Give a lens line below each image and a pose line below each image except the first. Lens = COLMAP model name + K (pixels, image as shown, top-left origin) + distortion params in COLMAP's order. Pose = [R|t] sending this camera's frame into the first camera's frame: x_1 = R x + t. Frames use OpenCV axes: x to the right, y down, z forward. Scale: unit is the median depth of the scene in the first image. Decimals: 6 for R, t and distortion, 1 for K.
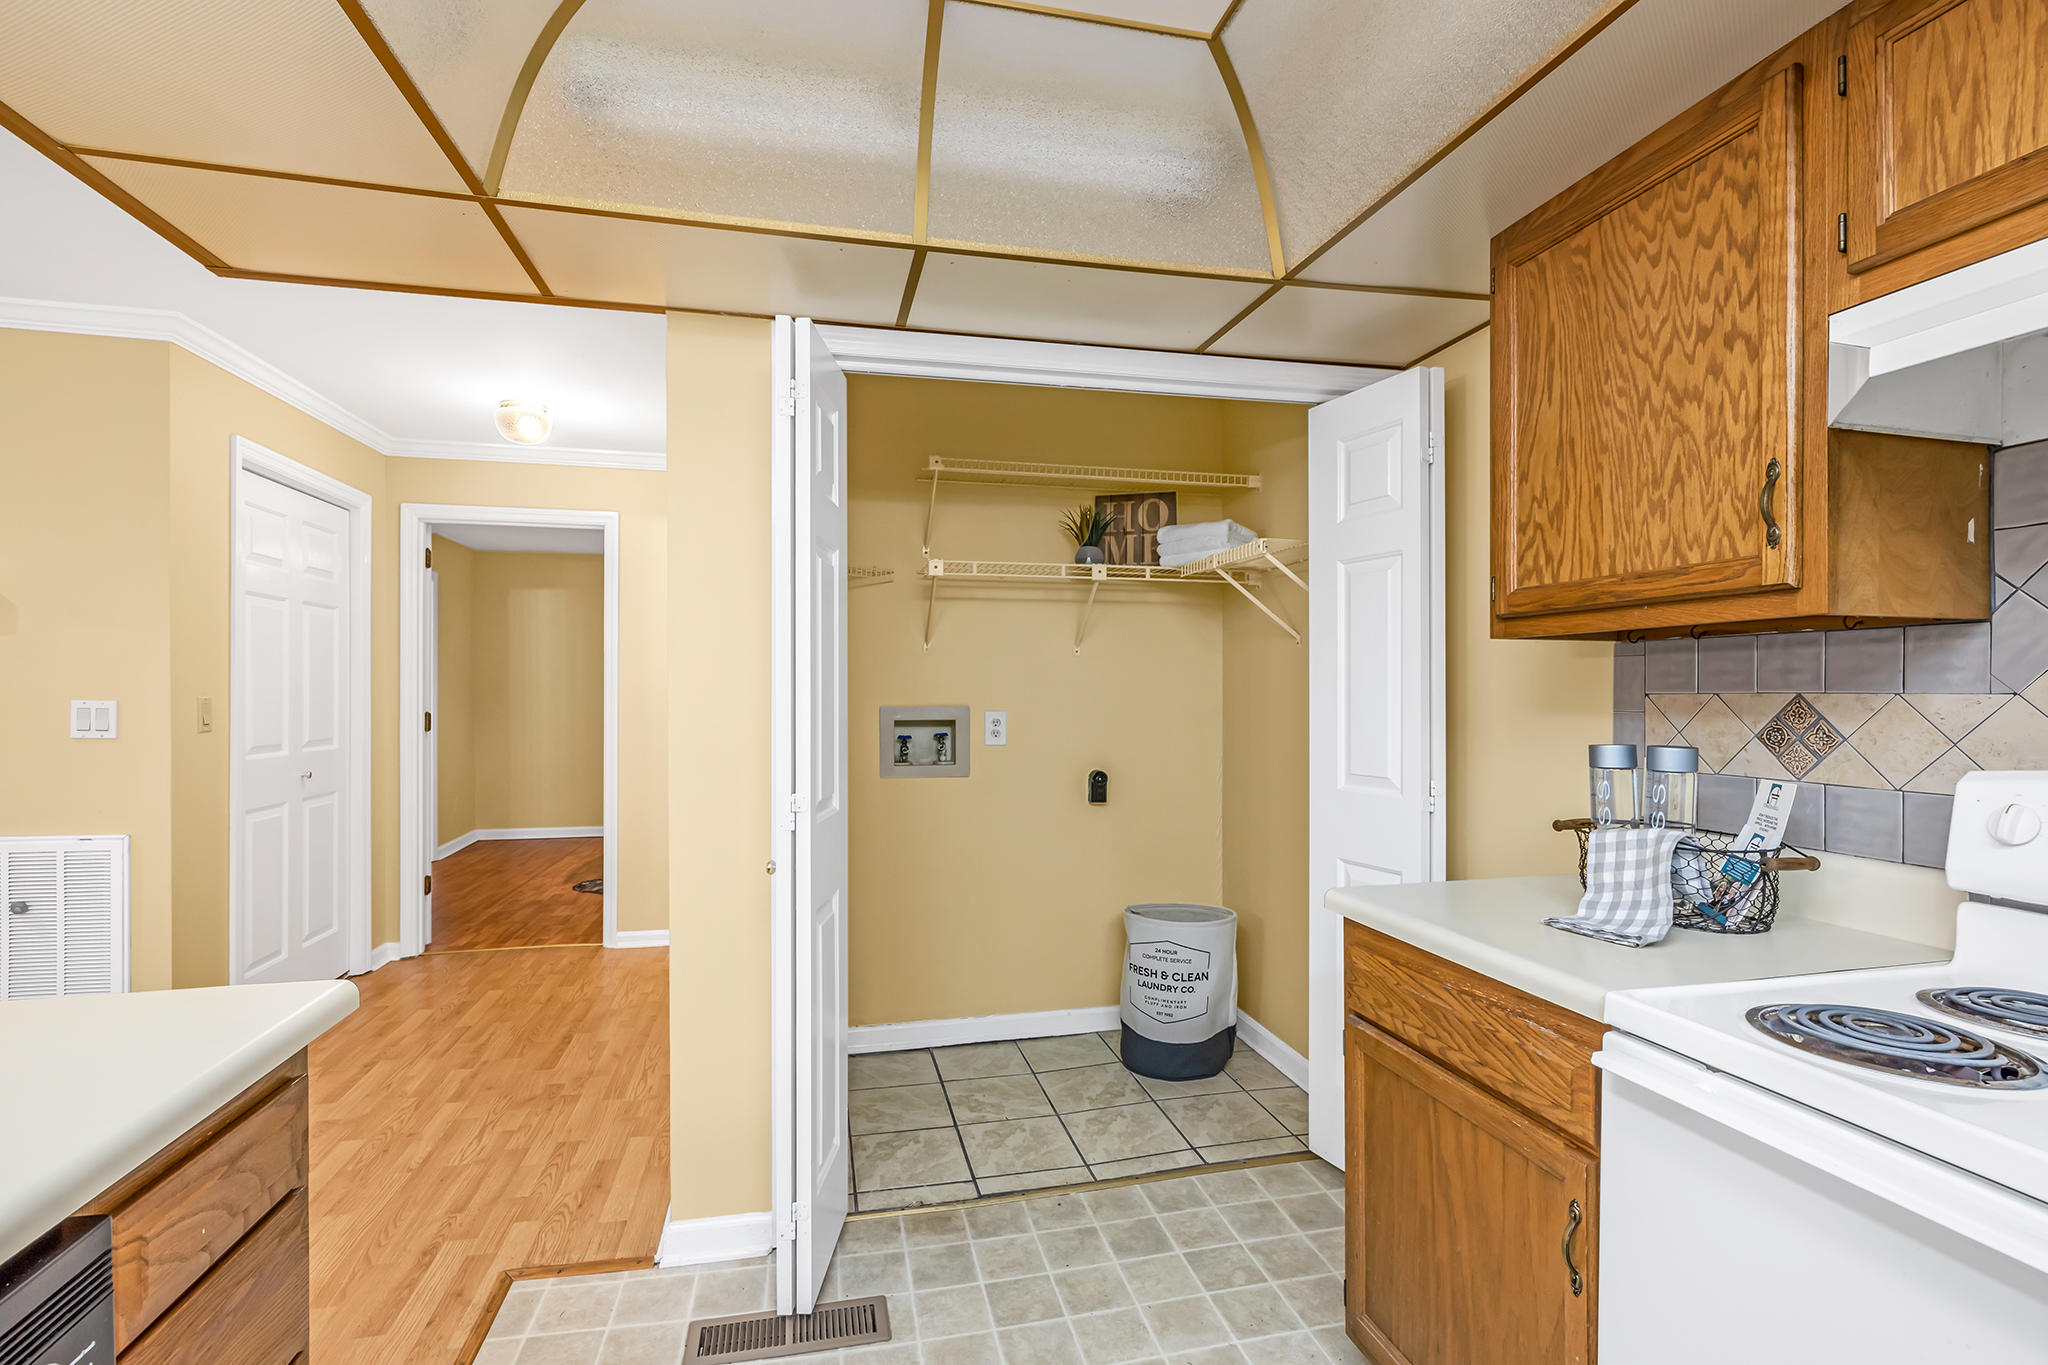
lens RADIAL K [[979.7, 0, 1023.5], [0, 979.7, 689.7], [0, 0, 1]] dist [-0.005530, 0.000103]
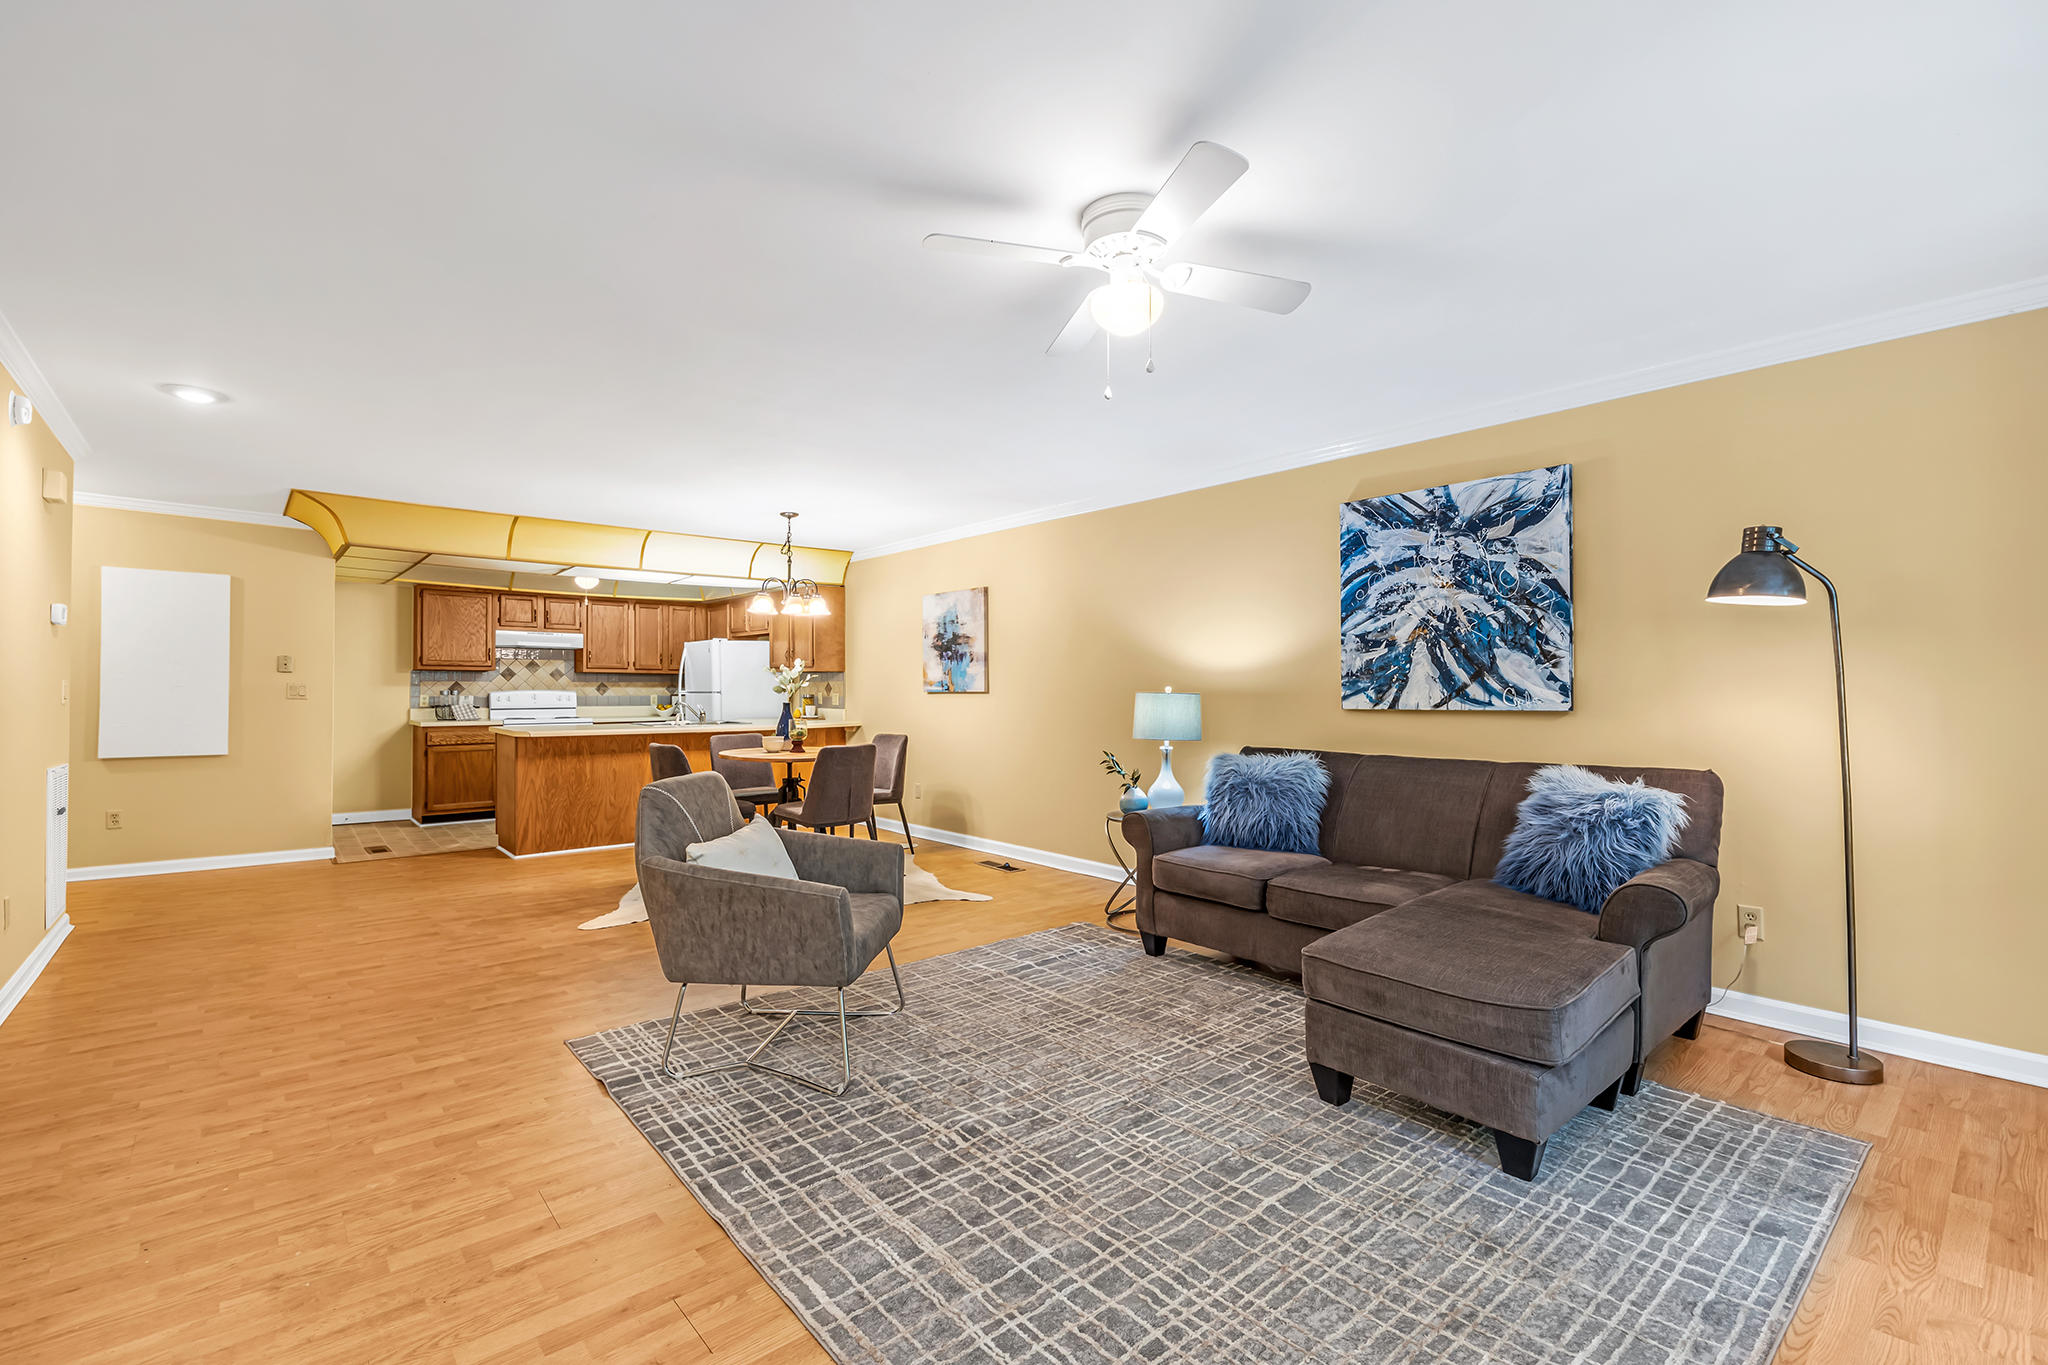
lens RADIAL K [[884.7, 0, 1021.3], [0, 884.7, 686.3], [0, 0, 1]] dist [0.003010, 0.000276]
pose [[-0.481490, 0.001202, 0.876451, -6.069600], [-0.004704, 0.999981, -0.003956, 0.043492], [-0.876439, -0.006028, -0.481475, 0.651695]]
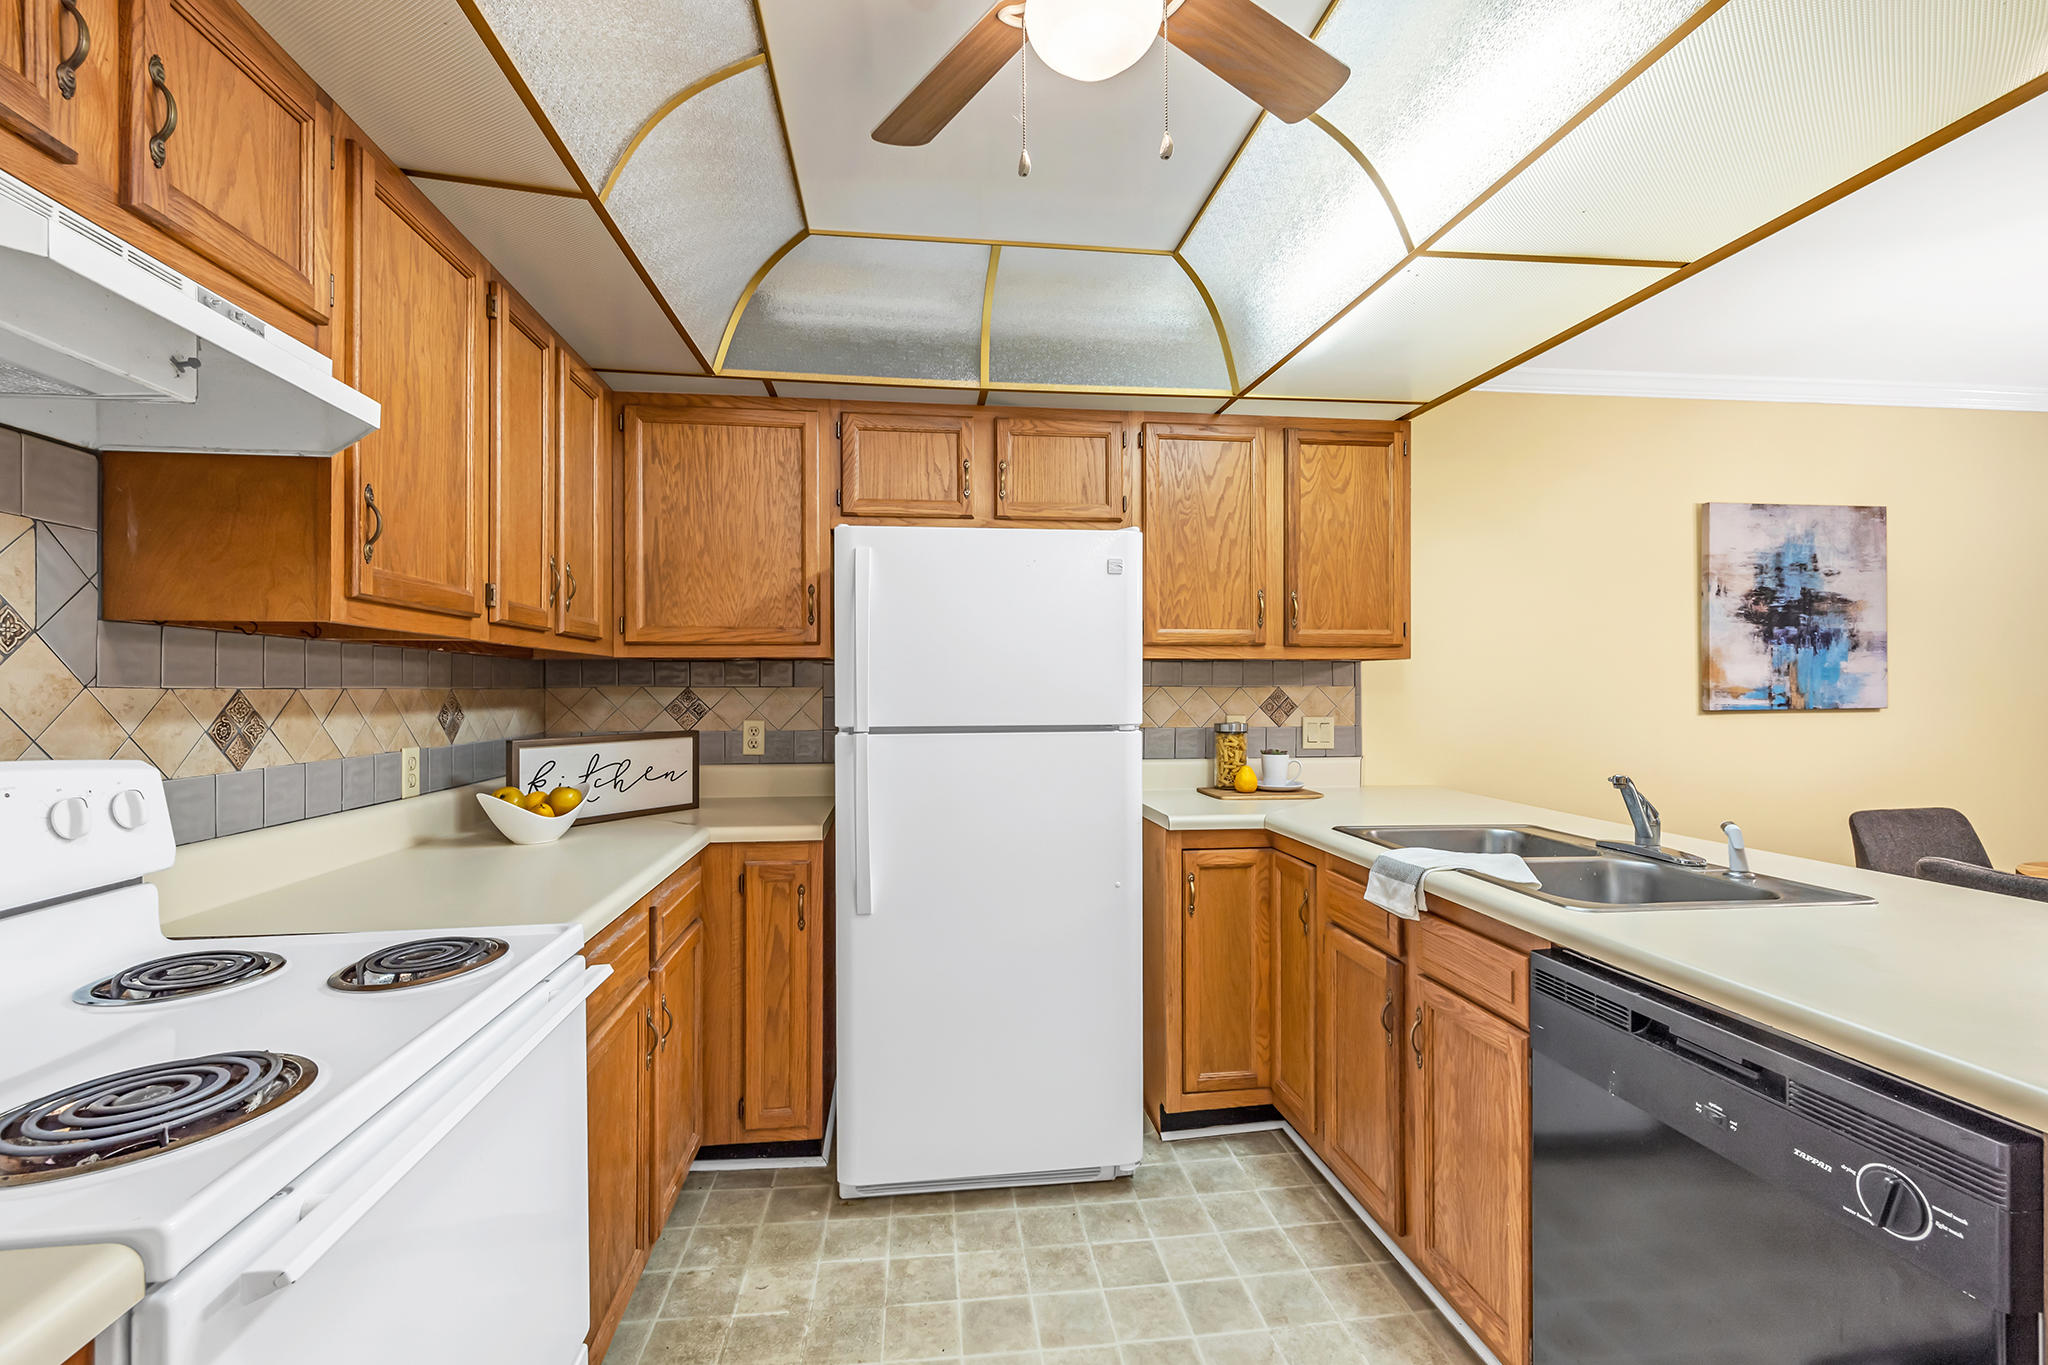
lens RADIAL K [[884.7, 0, 1023.0], [0, 884.7, 690.4], [0, 0, 1]] dist [0.003010, 0.000276]
pose [[-0.996128, 0.003677, 0.087843, 0.035916], [0.003264, 0.999983, -0.004849, 0.011496], [-0.087859, -0.004543, -0.996123, 1.195694]]
